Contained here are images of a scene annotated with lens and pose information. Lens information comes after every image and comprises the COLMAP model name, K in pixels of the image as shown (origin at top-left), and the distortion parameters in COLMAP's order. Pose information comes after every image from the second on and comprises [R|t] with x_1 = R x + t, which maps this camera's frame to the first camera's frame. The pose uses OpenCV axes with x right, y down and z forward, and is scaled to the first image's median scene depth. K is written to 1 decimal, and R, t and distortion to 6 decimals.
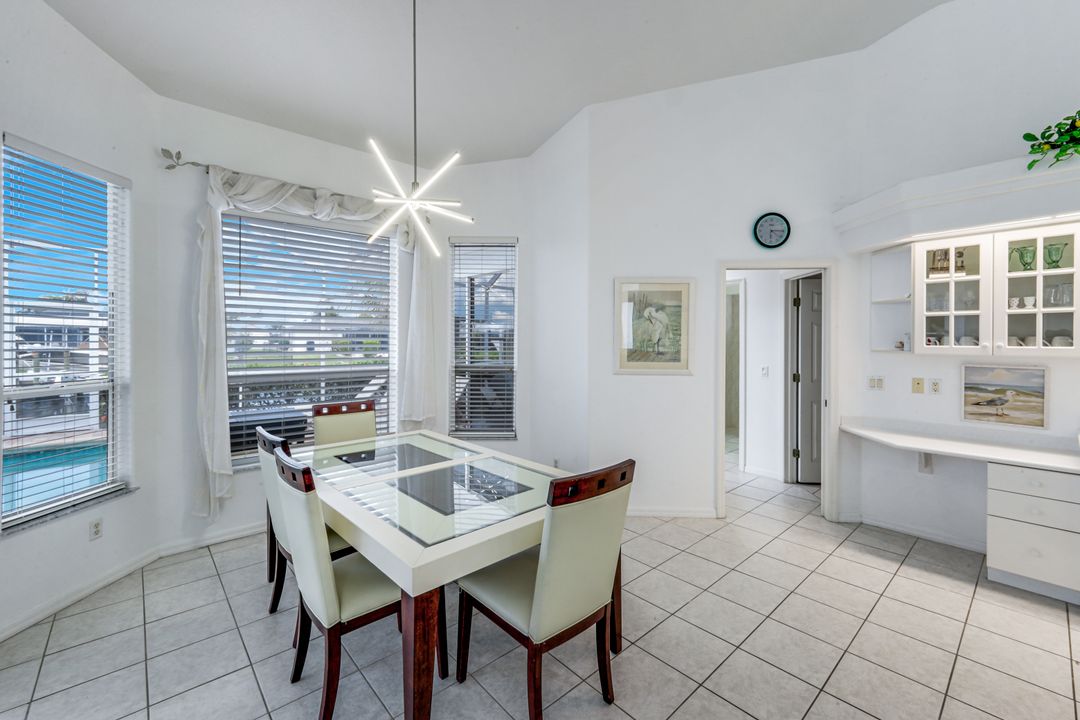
lens RADIAL K [[449.6, 0, 535.7], [0, 449.6, 343.3], [0, 0, 1]] dist [-0.000892, -0.000163]
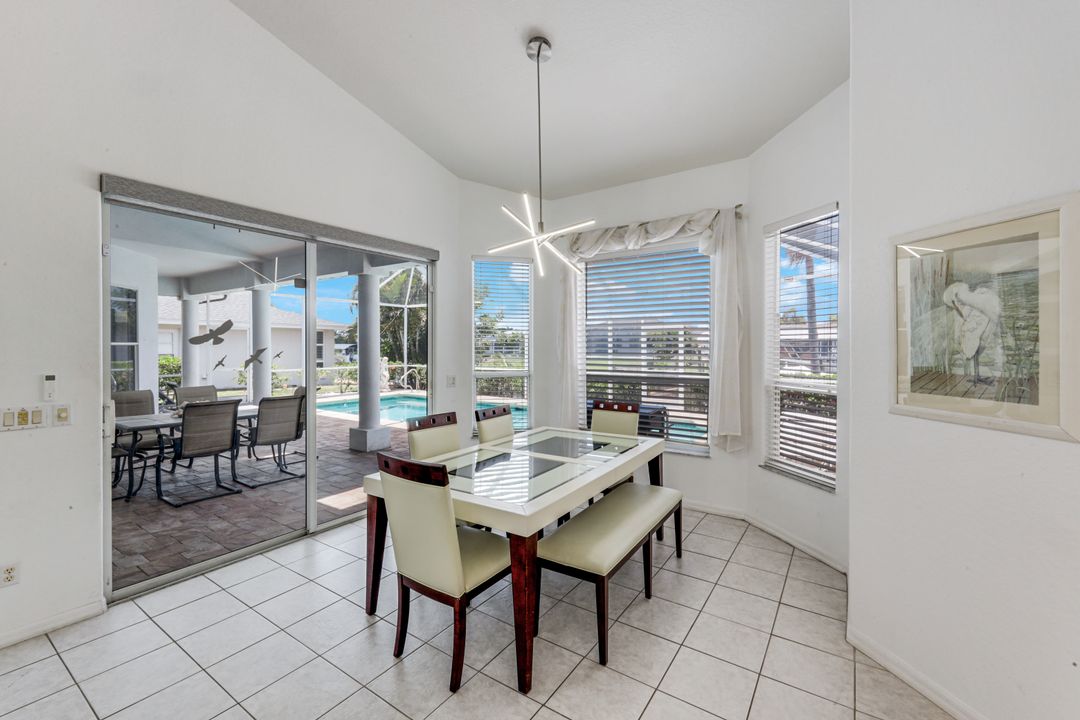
lens RADIAL K [[453.1, 0, 543.1], [0, 453.1, 349.9], [0, 0, 1]] dist [-0.000015, -0.000089]
pose [[0.249247, 0.004499, -0.968429, 0.738019], [-0.004217, 0.999985, 0.003560, -0.010057], [0.968431, 0.003197, 0.249262, 0.545882]]
